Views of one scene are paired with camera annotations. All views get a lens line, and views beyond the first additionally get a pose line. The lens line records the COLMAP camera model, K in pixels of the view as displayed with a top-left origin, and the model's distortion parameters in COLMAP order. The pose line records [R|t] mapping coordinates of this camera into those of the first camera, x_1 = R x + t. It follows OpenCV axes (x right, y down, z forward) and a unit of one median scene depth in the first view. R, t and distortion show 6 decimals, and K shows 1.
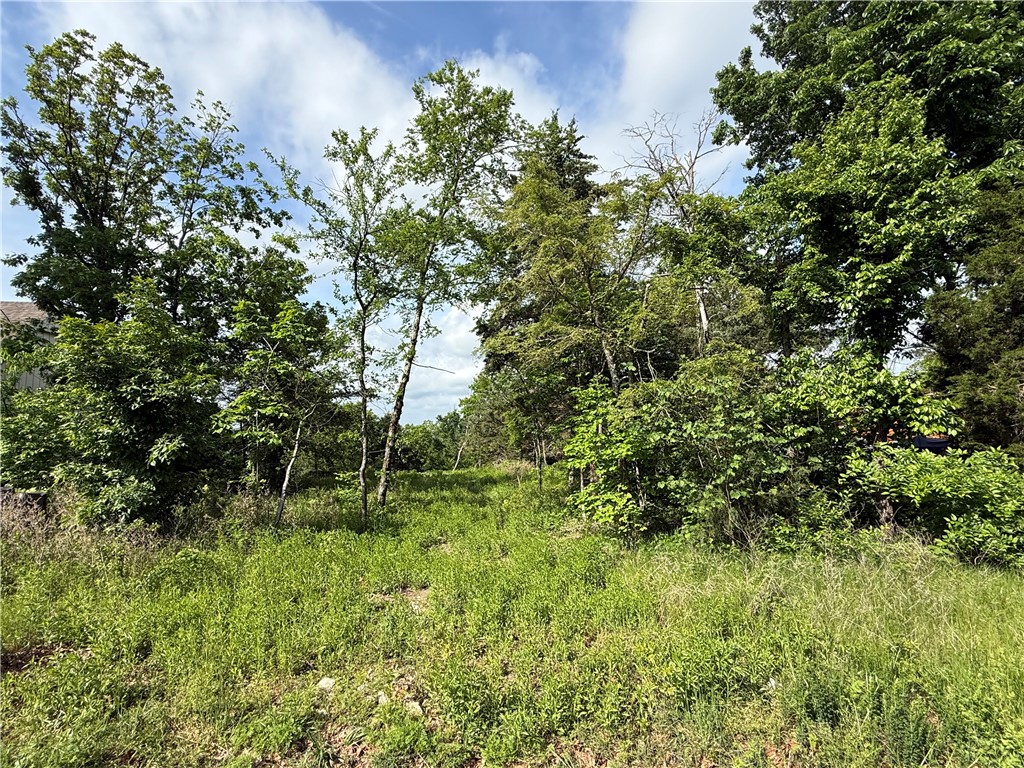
lens RADIAL K [[476.4, 0, 515.2], [0, 476.4, 386.4], [0, 0, 1]] dist [-0.000199, -0.001622]
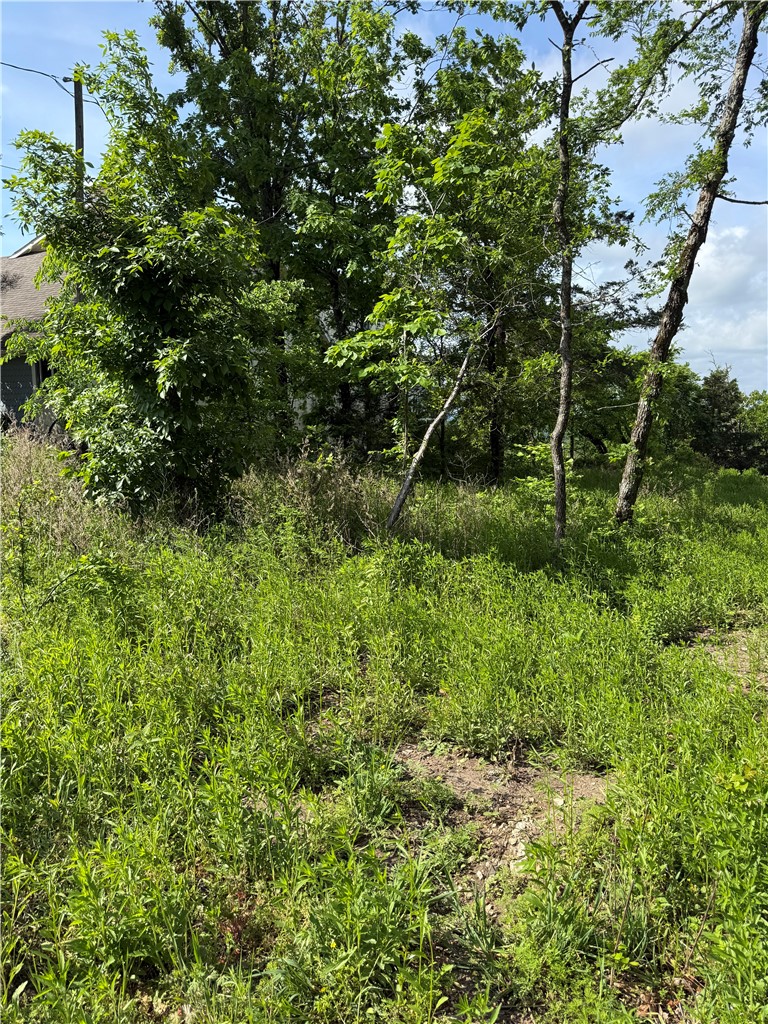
lens RADIAL K [[733.9, 0, 364.7], [0, 733.9, 515.2], [0, 0, 1]] dist [0.024413, -0.021779]
pose [[0.757275, 0.111122, -0.643573, -0.005124], [0.045031, 0.974189, 0.221195, 0.100295], [0.651542, -0.196486, 0.732725, 0.414290]]
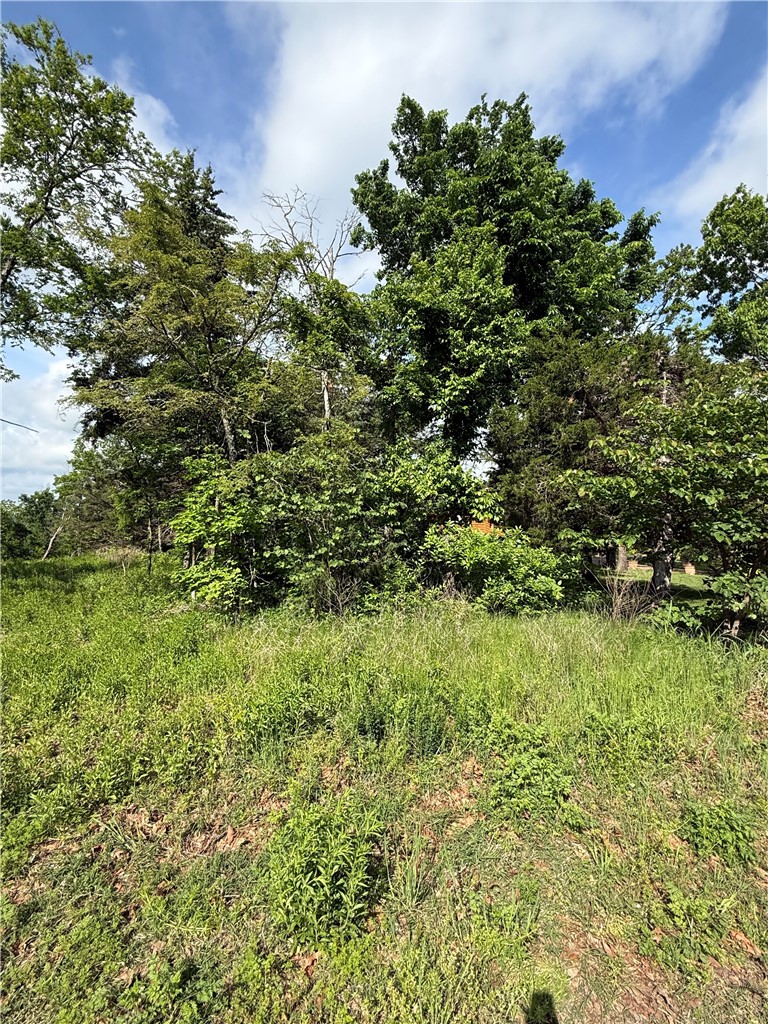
lens RADIAL K [[476.4, 0, 381.7], [0, 476.4, 508.9], [0, 0, 1]] dist [-0.000199, -0.001622]
pose [[0.883623, 0.054787, 0.464982, 0.034777], [-0.082695, 0.995779, 0.039821, 0.036131], [-0.460838, -0.073638, 0.884424, 0.003805]]
